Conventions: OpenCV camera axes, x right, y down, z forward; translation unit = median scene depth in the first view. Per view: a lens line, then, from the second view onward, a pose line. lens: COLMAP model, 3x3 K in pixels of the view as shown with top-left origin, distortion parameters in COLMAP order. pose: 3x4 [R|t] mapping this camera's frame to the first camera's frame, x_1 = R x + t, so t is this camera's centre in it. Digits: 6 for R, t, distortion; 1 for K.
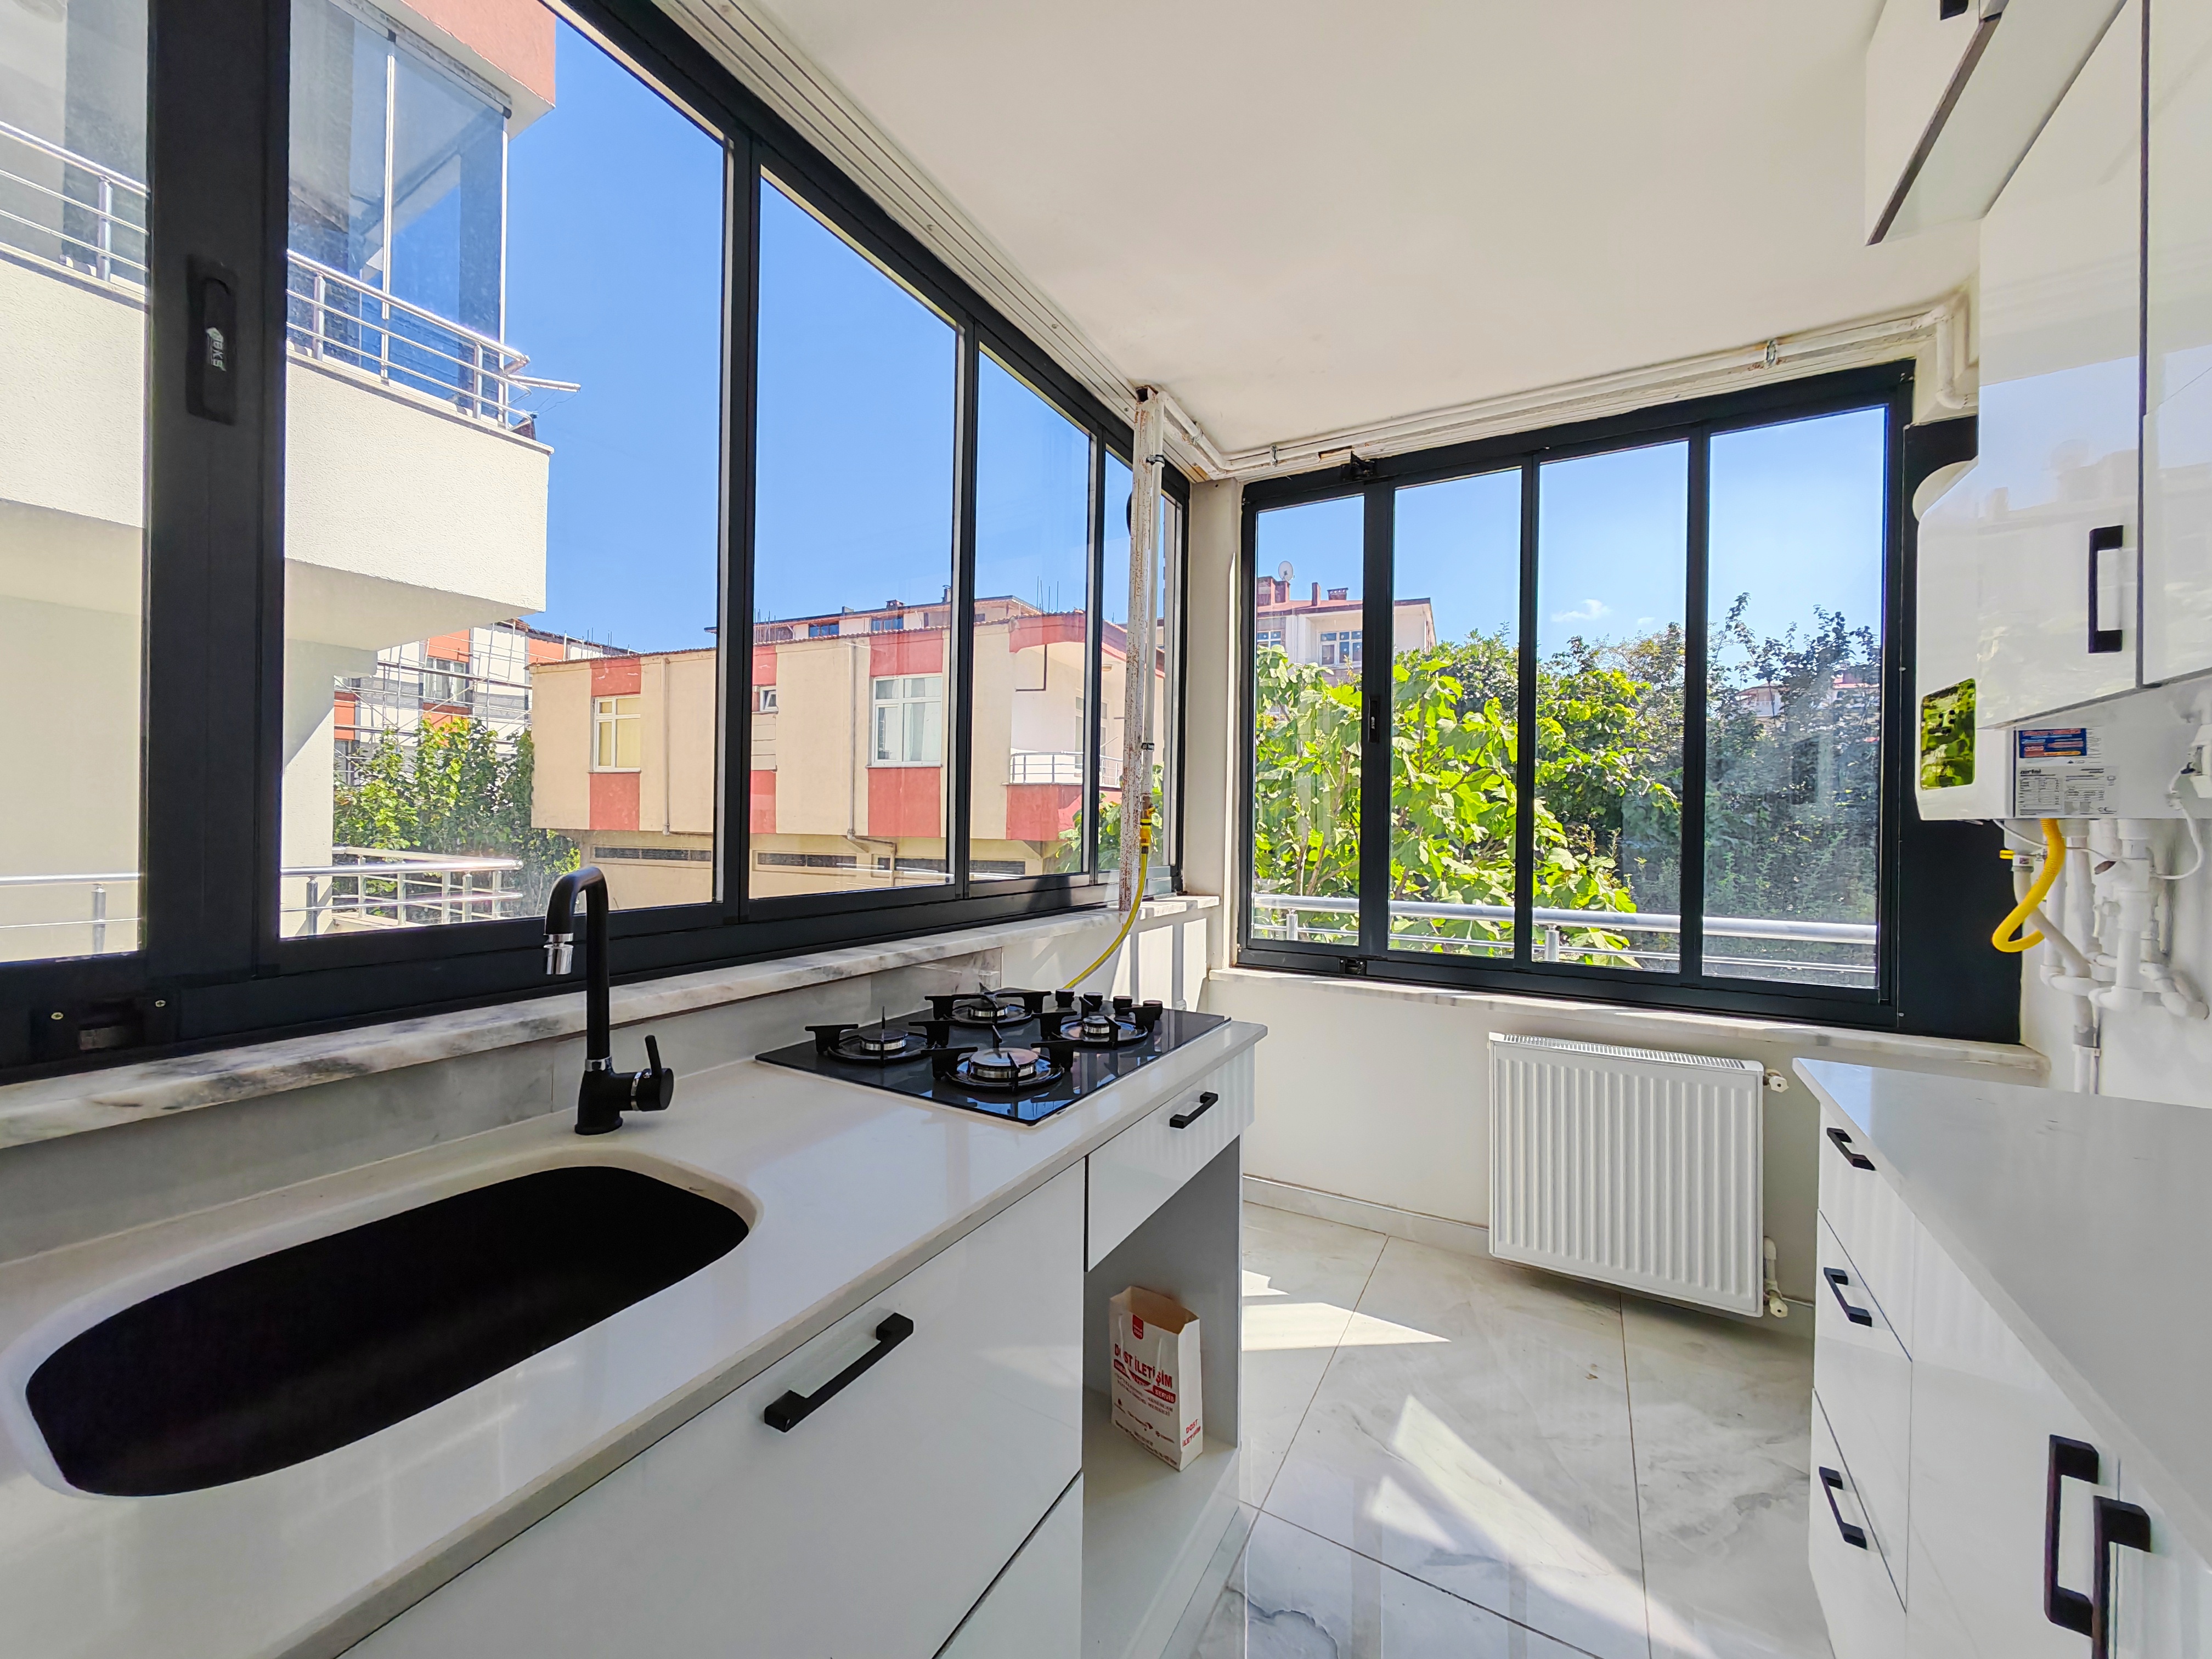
lens RADIAL K [[829.7, 0, 1102.2], [0, 829.7, 824.9], [0, 0, 1]] dist [0.002233, -0.000044]
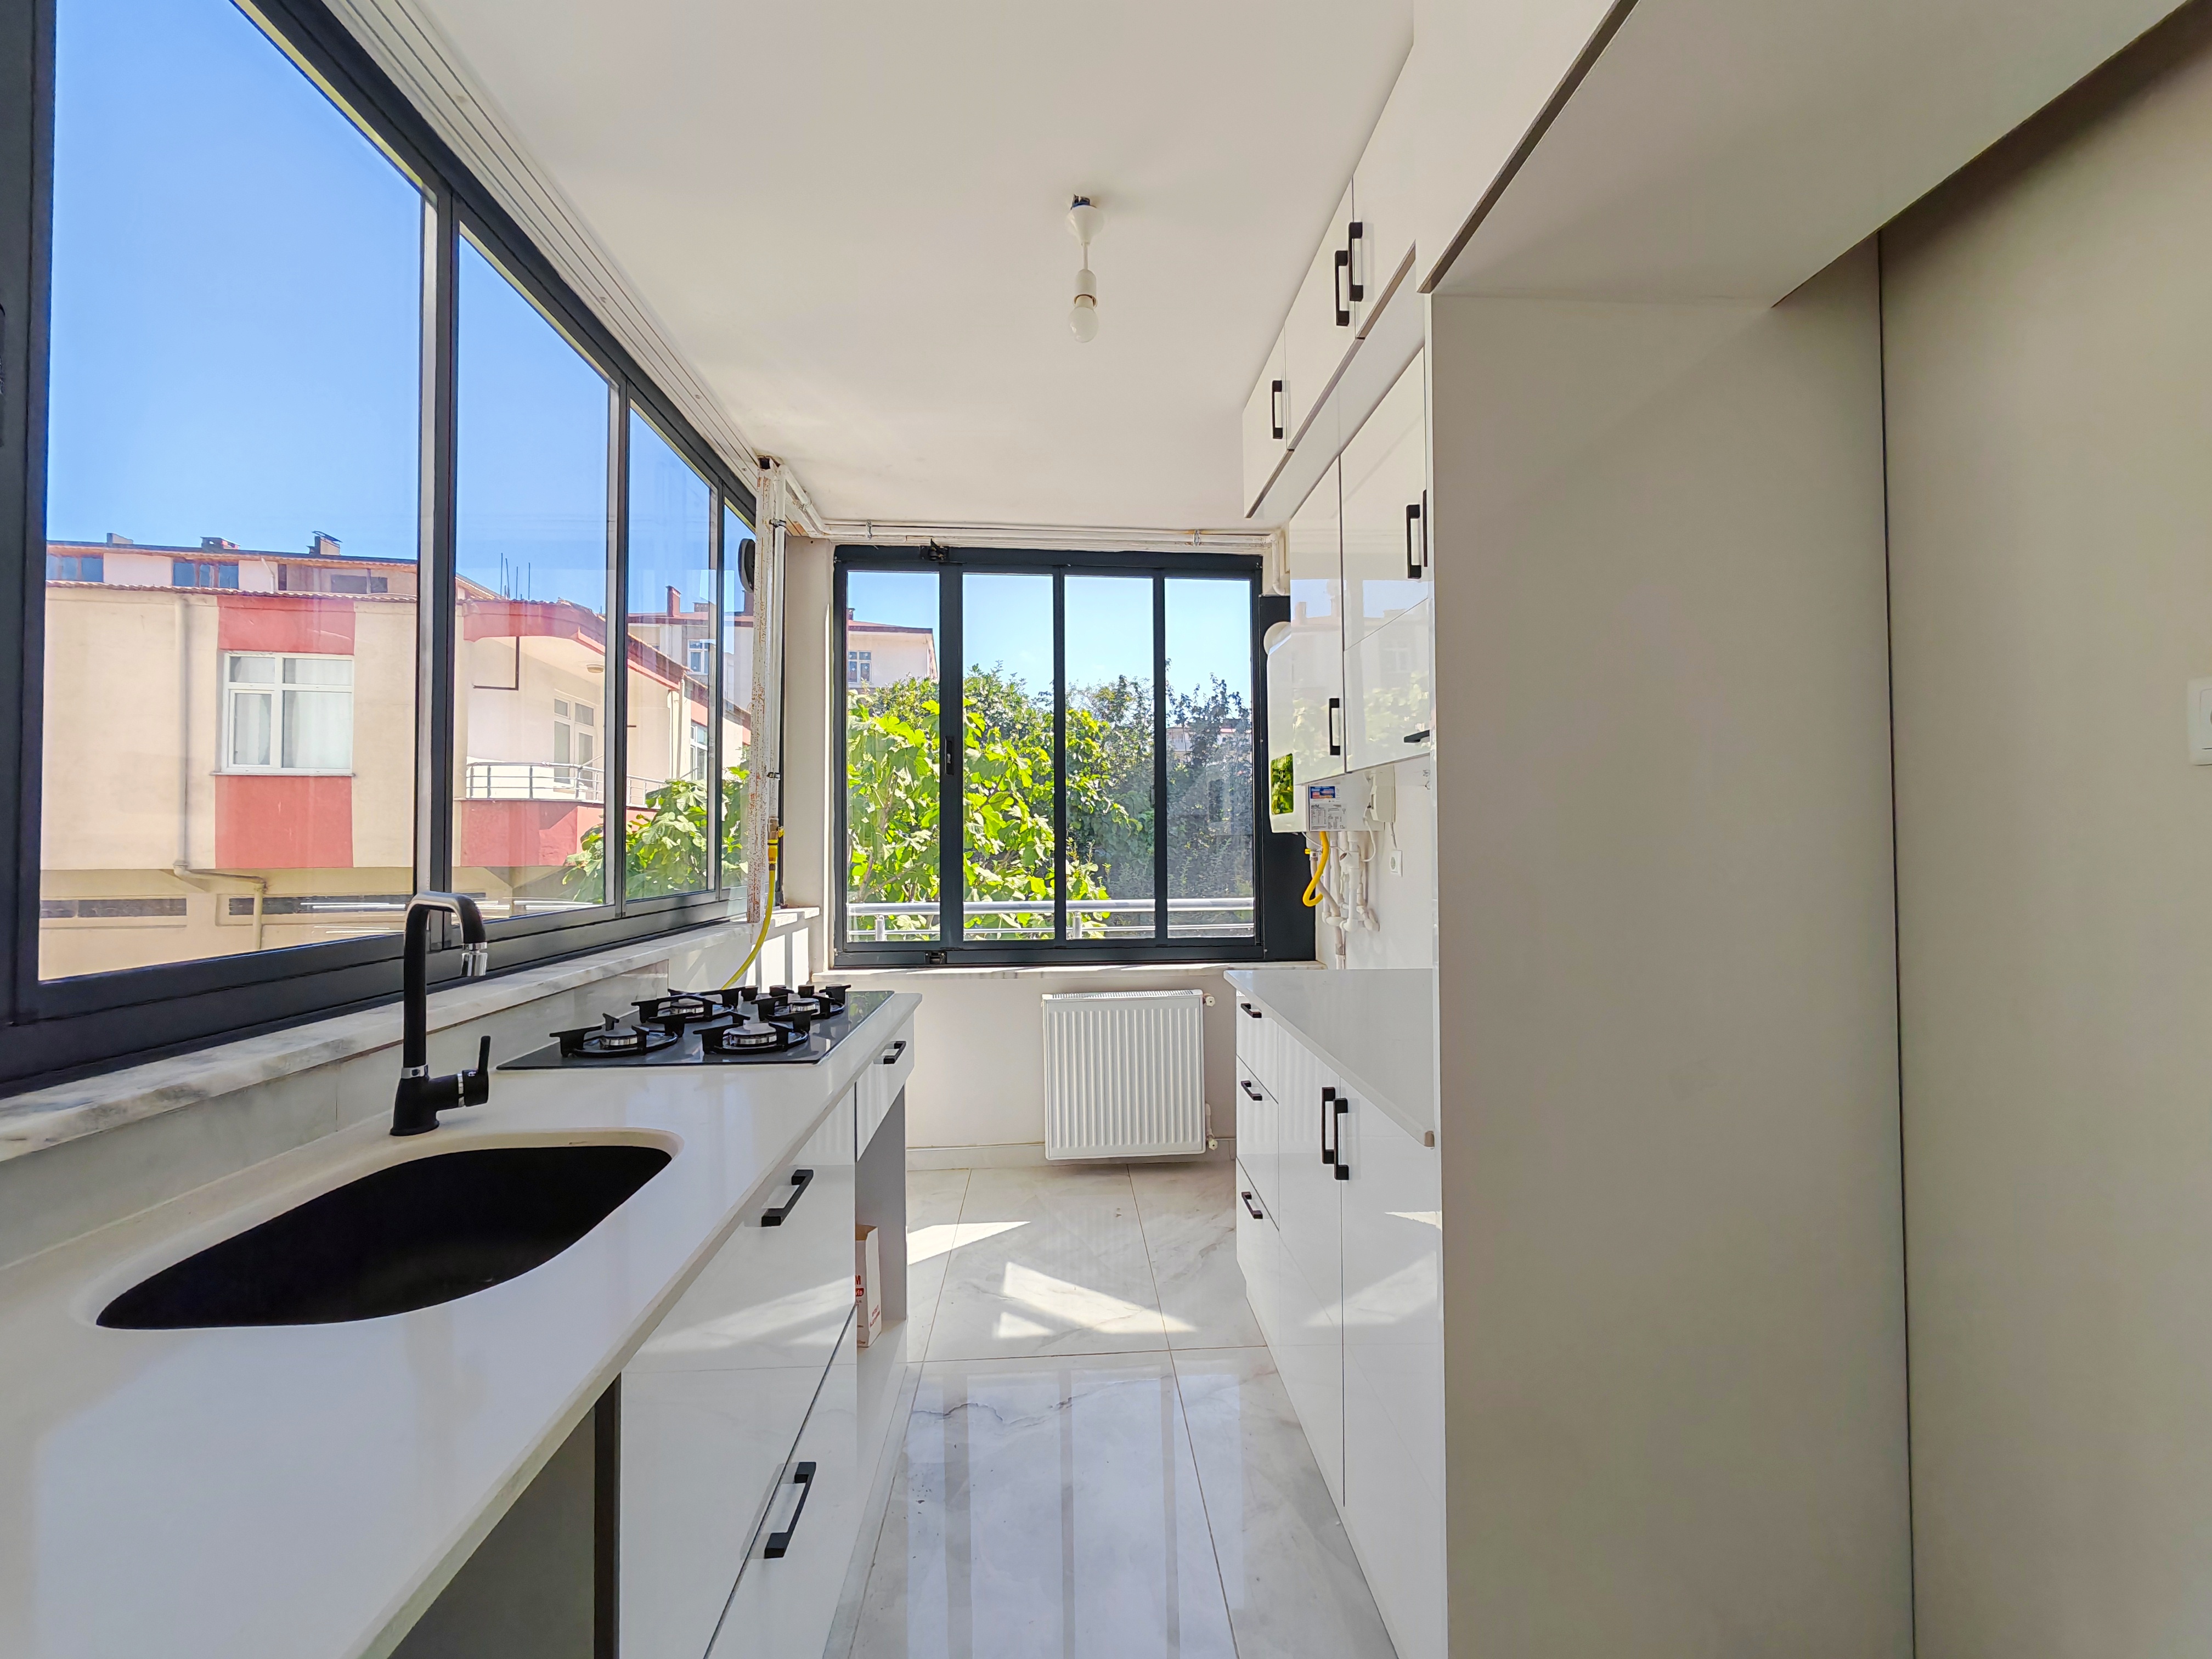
lens RADIAL K [[829.7, 0, 1102.2], [0, 829.7, 824.9], [0, 0, 1]] dist [0.002233, -0.000044]
pose [[0.835821, -0.007916, 0.548946, -0.198922], [0.018806, 0.999722, -0.014217, -0.002801], [-0.548680, 0.022206, 0.835737, -0.190411]]
